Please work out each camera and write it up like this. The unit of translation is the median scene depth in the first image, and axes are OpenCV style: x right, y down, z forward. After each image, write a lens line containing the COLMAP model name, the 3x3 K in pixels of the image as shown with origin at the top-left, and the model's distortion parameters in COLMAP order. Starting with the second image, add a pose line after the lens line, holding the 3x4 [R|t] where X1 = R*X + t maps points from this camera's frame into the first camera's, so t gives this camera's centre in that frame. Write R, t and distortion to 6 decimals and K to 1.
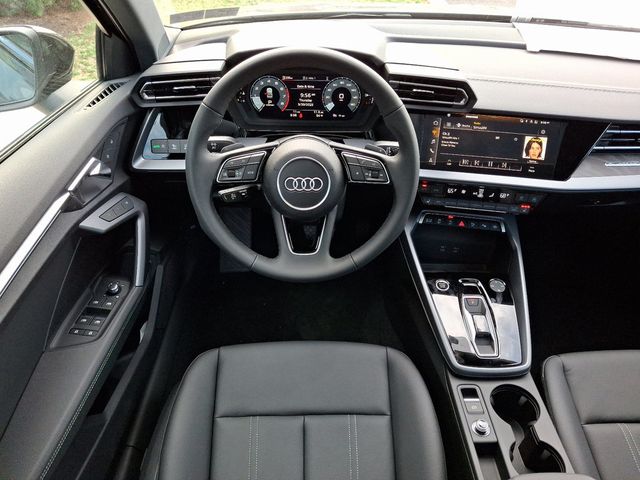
lens RADIAL K [[455.2, 0, 320.0], [0, 455.2, 240.0], [0, 0, 1]] dist [0.133835, -0.258252]
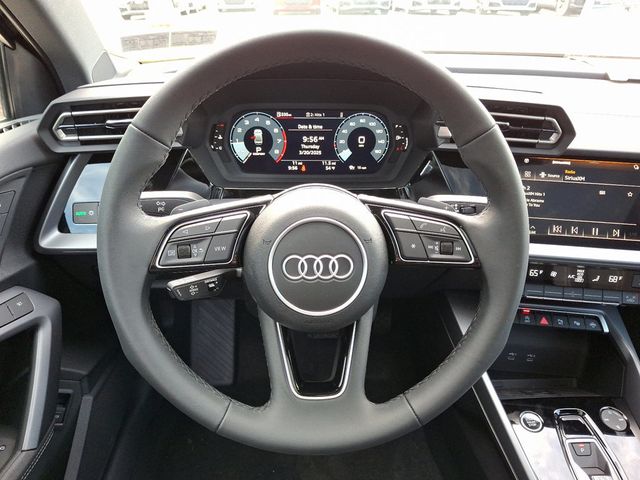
lens RADIAL K [[464.0, 0, 320.0], [0, 464.0, 240.0], [0, 0, 1]] dist [-0.000845, -0.002302]
pose [[0.999702, -0.017118, 0.017421, -0.034947], [0.019862, 0.984888, -0.172048, -0.049579], [-0.014213, 0.172343, 0.984934, 0.376642]]
